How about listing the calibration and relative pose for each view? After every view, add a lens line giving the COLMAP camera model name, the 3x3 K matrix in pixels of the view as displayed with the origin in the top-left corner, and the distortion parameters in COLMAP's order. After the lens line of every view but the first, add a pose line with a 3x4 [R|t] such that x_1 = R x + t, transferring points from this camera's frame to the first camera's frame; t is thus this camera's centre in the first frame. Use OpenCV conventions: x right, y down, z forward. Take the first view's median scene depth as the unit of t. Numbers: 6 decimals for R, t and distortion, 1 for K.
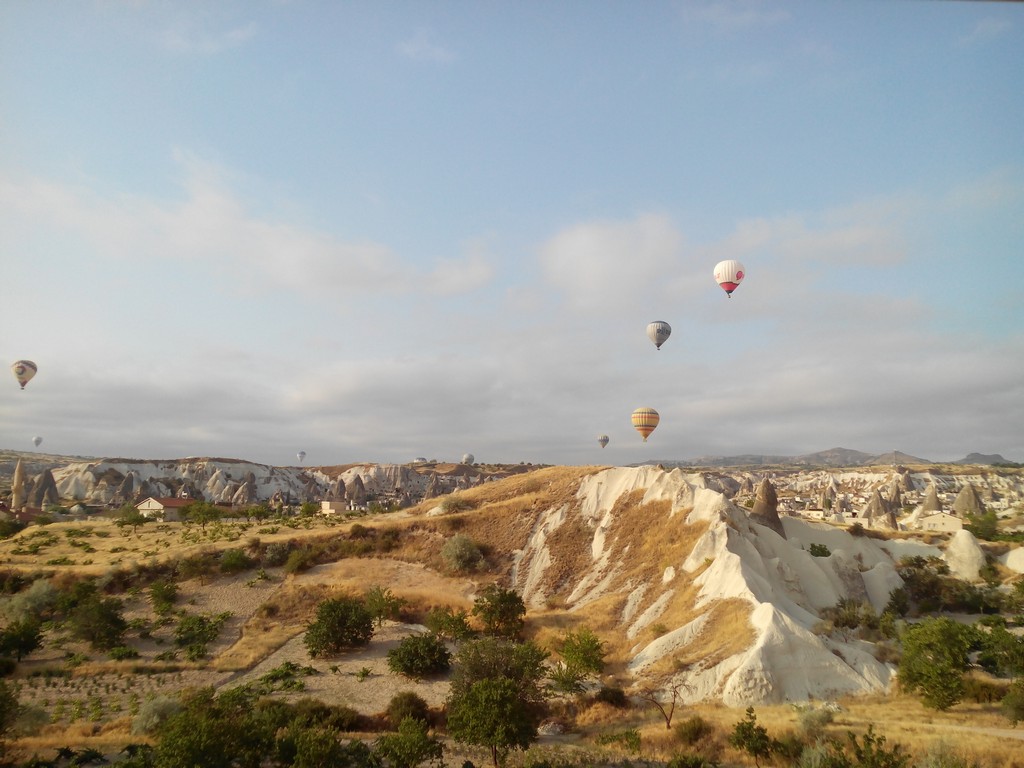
lens RADIAL K [[976.1, 0, 549.4], [0, 976.1, 381.8], [0, 0, 1]] dist [0.088473, -0.106798]
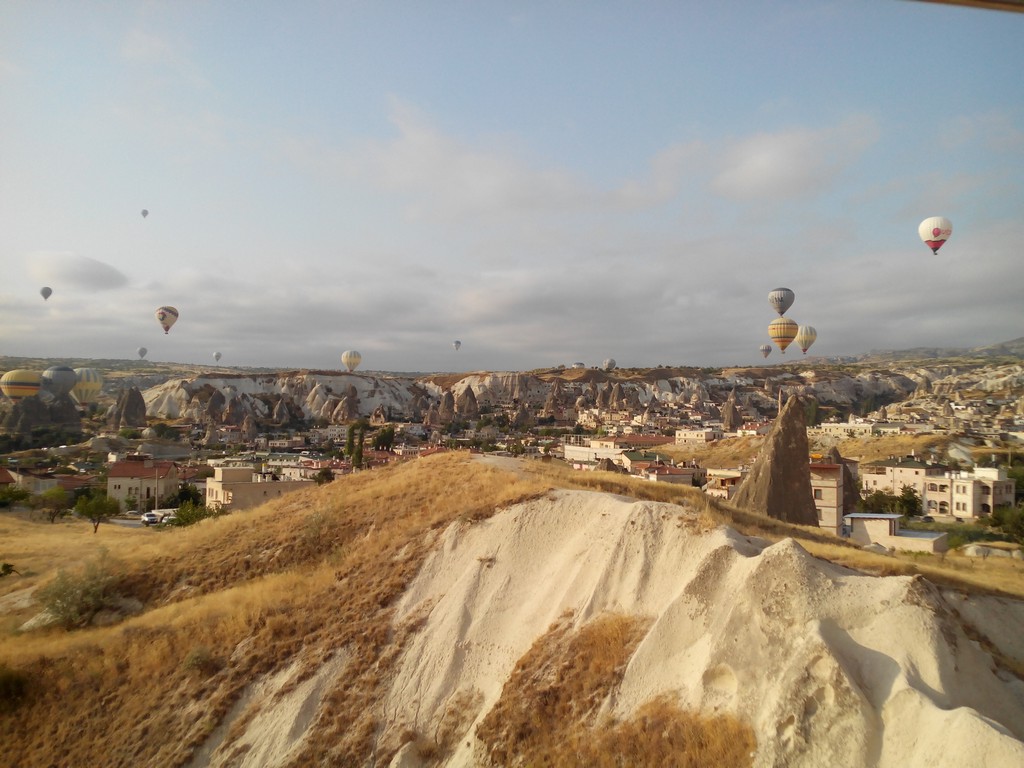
lens RADIAL K [[974.0, 0, 537.4], [0, 974.0, 389.0], [0, 0, 1]] dist [0.074373, -0.142451]
pose [[0.985121, -0.020917, -0.170582, 0.020544], [0.039434, 0.993594, 0.105901, 0.006083], [0.167274, -0.111052, 0.979636, 0.142342]]
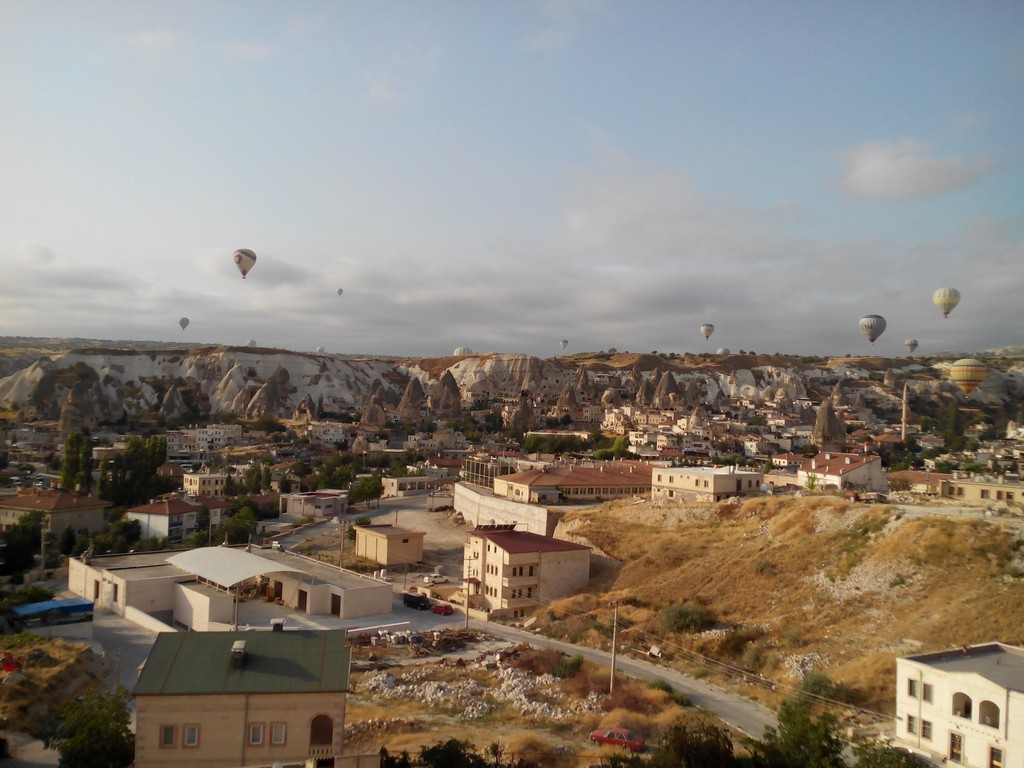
lens RADIAL K [[967.6, 0, 528.7], [0, 967.6, 381.9], [0, 0, 1]] dist [0.095276, -0.129027]
pose [[0.956495, -0.004402, -0.291717, 0.042071], [0.035714, 0.994133, 0.102099, 0.041565], [0.289556, -0.108075, 0.951040, 0.435436]]
